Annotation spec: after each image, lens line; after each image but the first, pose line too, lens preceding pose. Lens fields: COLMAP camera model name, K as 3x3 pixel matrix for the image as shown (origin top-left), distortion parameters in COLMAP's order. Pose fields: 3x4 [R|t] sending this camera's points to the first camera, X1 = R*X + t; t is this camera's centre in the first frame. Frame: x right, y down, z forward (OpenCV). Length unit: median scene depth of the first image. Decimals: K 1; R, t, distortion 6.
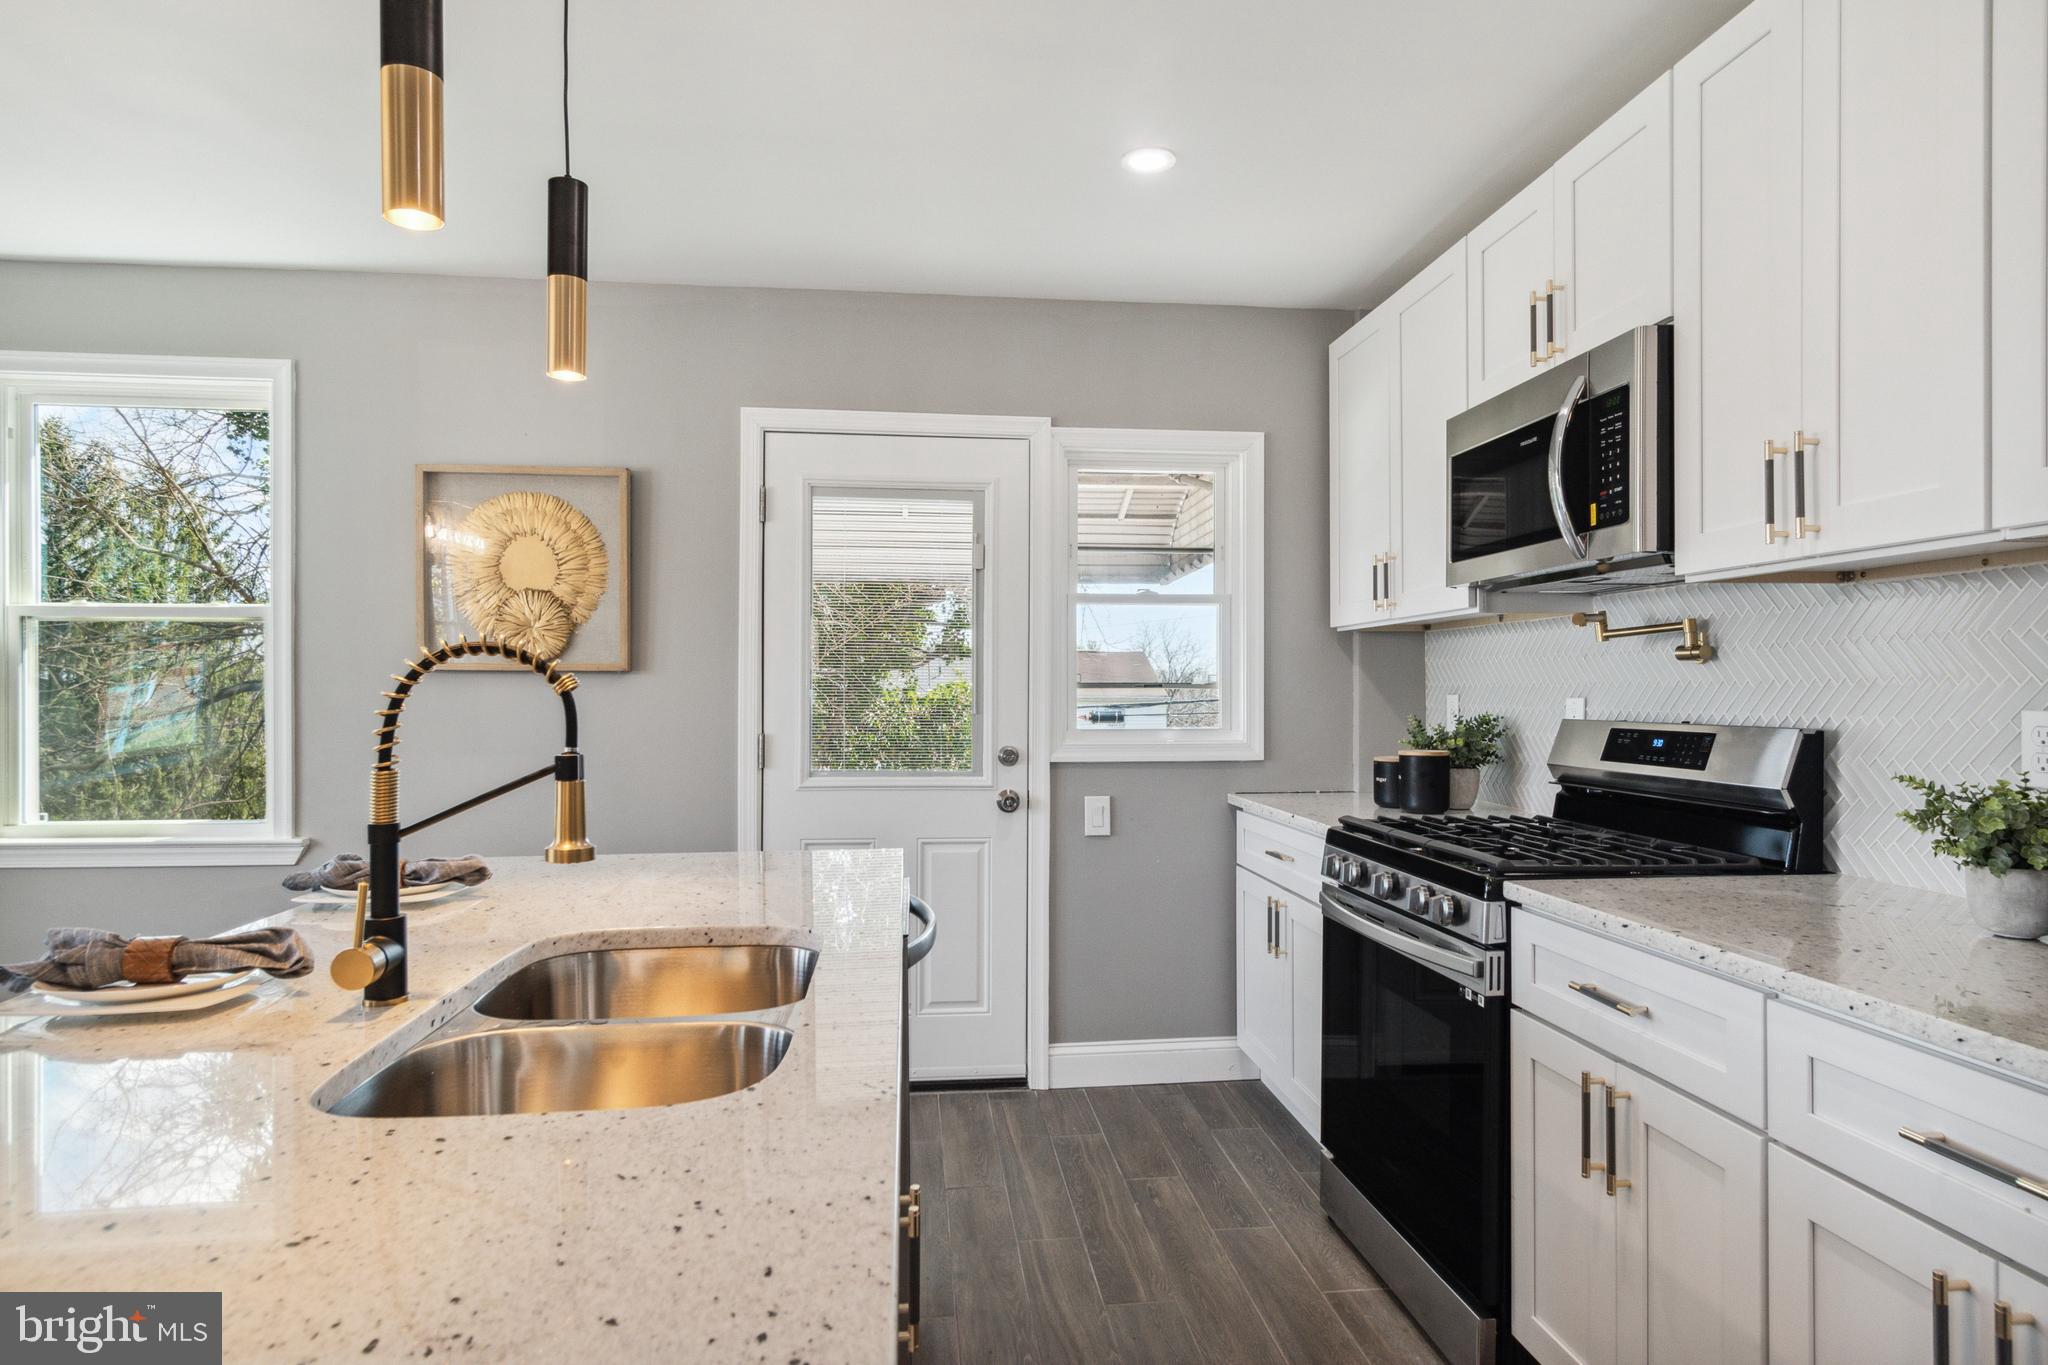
lens RADIAL K [[1156.7, 0, 1034.3], [0, 1156.7, 687.7], [0, 0, 1]] dist [-0.004090, -0.001043]
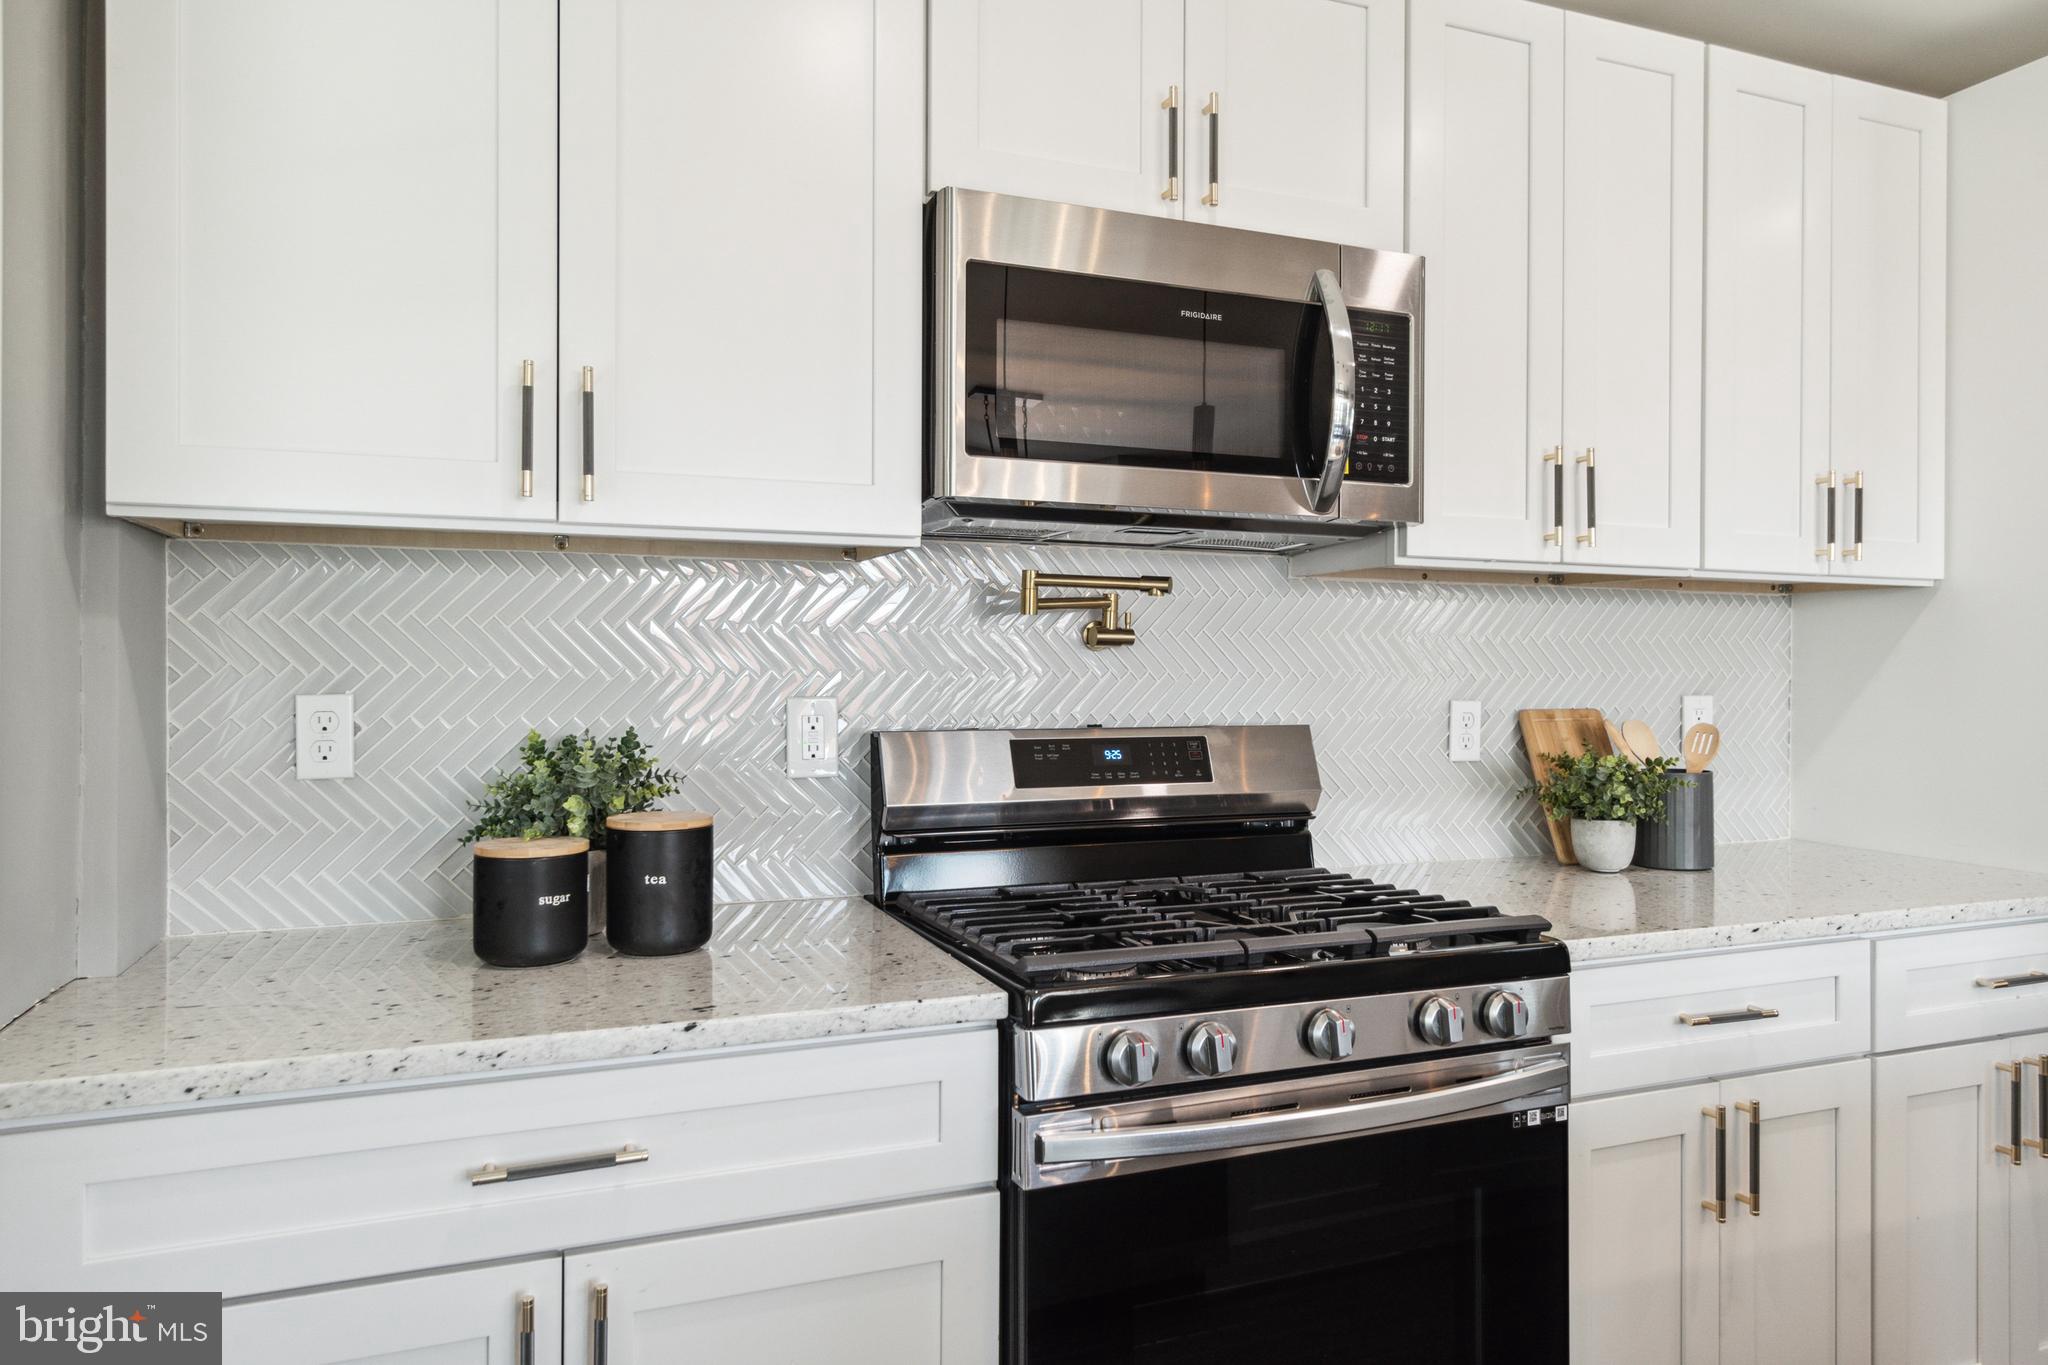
lens RADIAL K [[1331.3, 0, 1024.0], [0, 1331.3, 659.0], [0, 0, 1]] dist [0.002849, 0.000976]
pose [[-0.257365, 0.005127, 0.966301, -0.289025], [-0.005934, 0.999959, -0.006886, -0.008337], [-0.966296, -0.007506, -0.257324, 1.296022]]
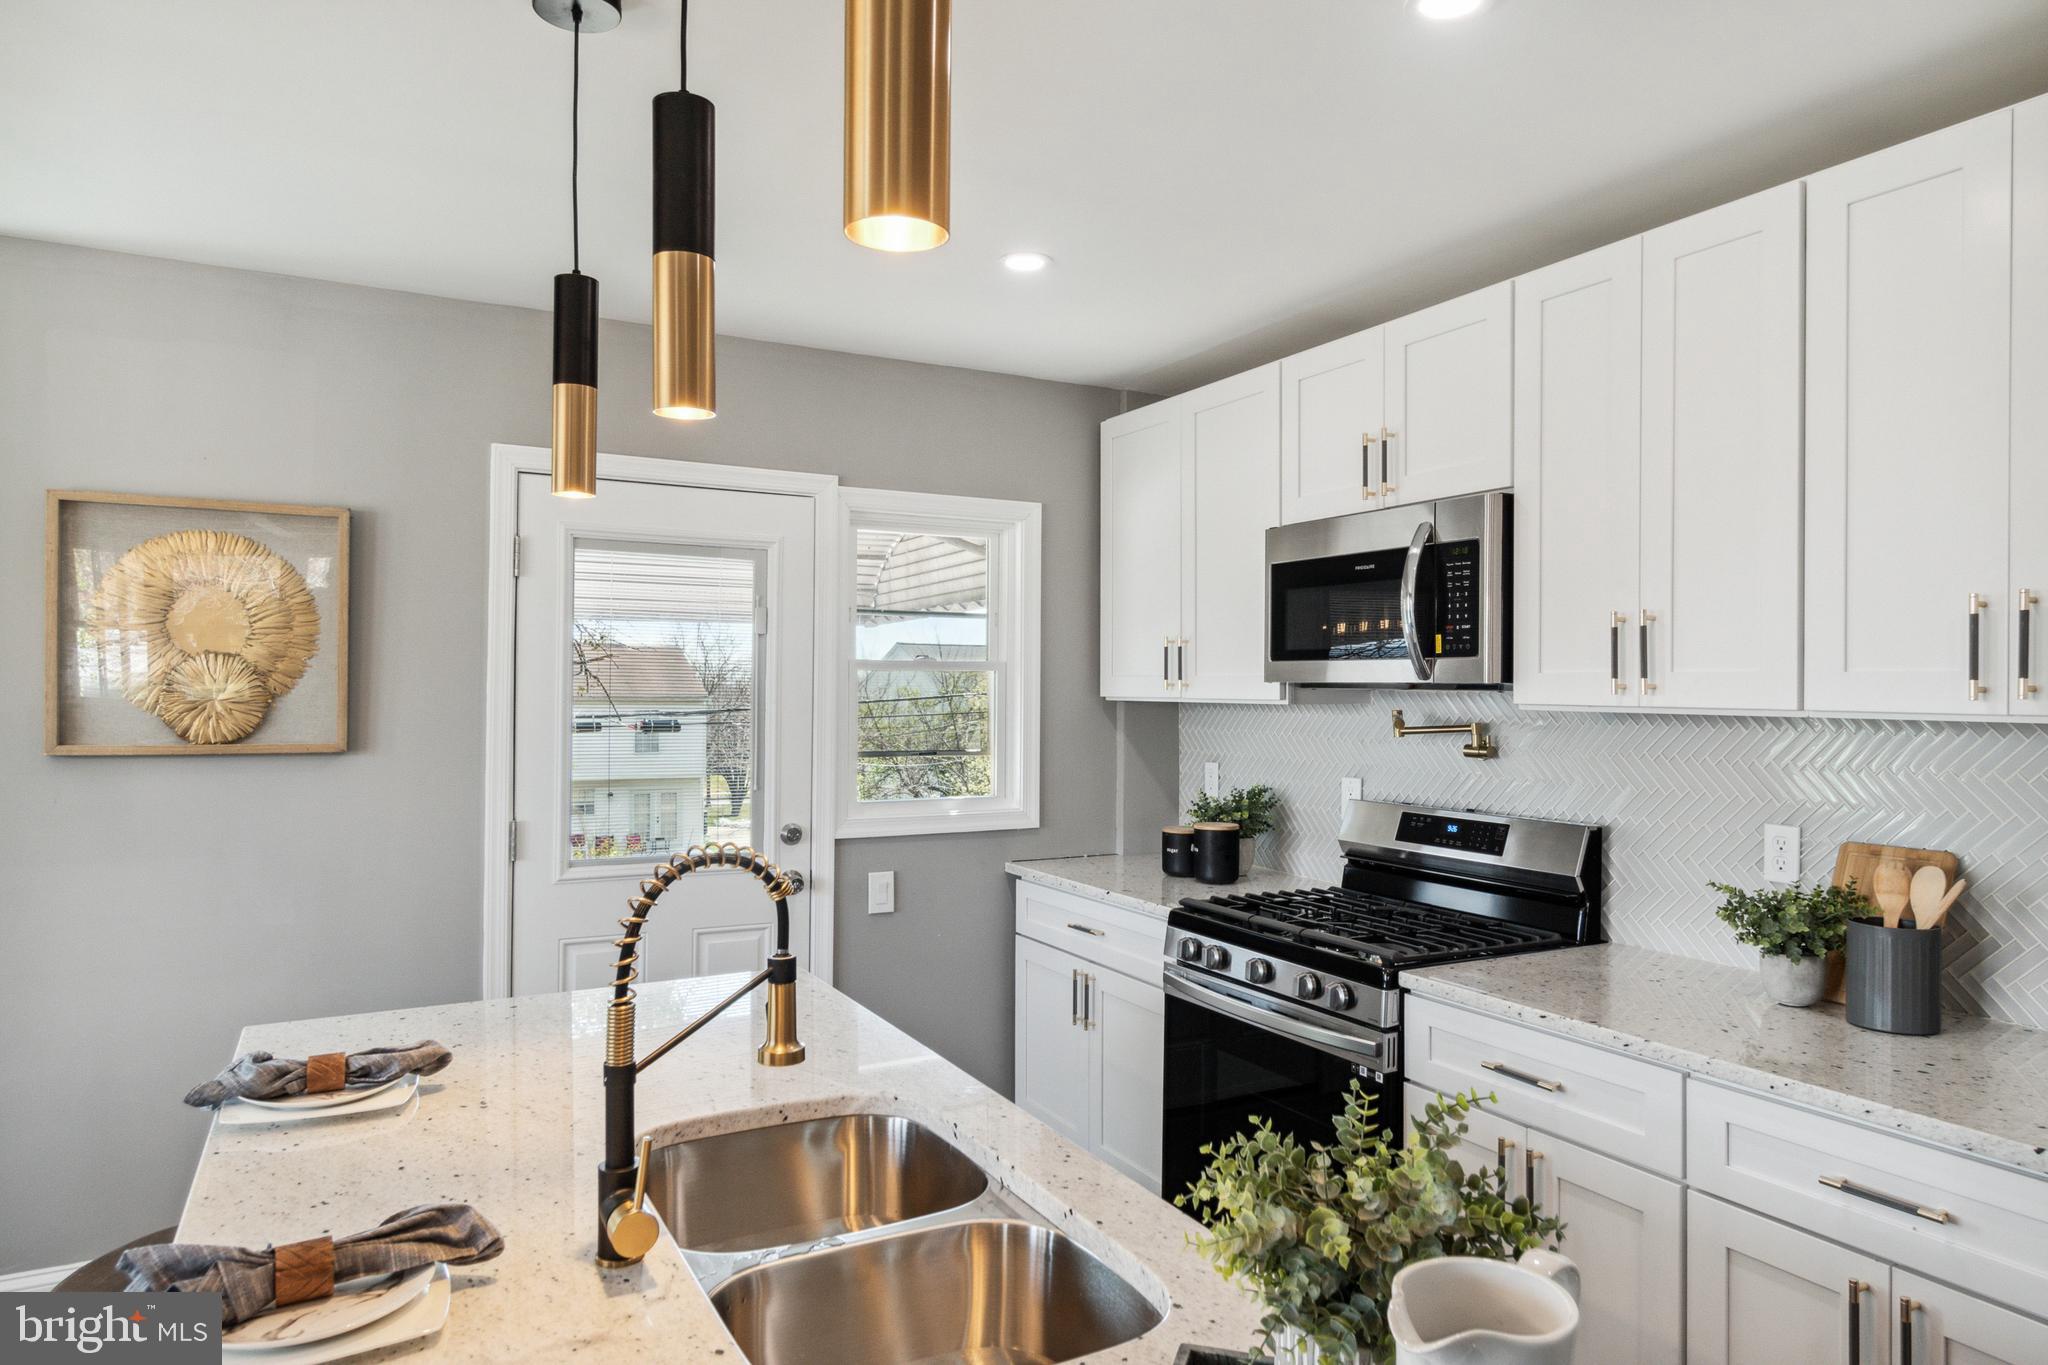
lens RADIAL K [[1249.1, 0, 1024.0], [0, 1249.1, 682.5], [0, 0, 1]] dist [-0.002270, 0.000214]
pose [[0.931032, 0.007091, 0.364870, -0.328050], [-0.006772, 0.999975, -0.002154, -0.095205], [-0.364876, -0.000465, 0.931056, -0.016410]]
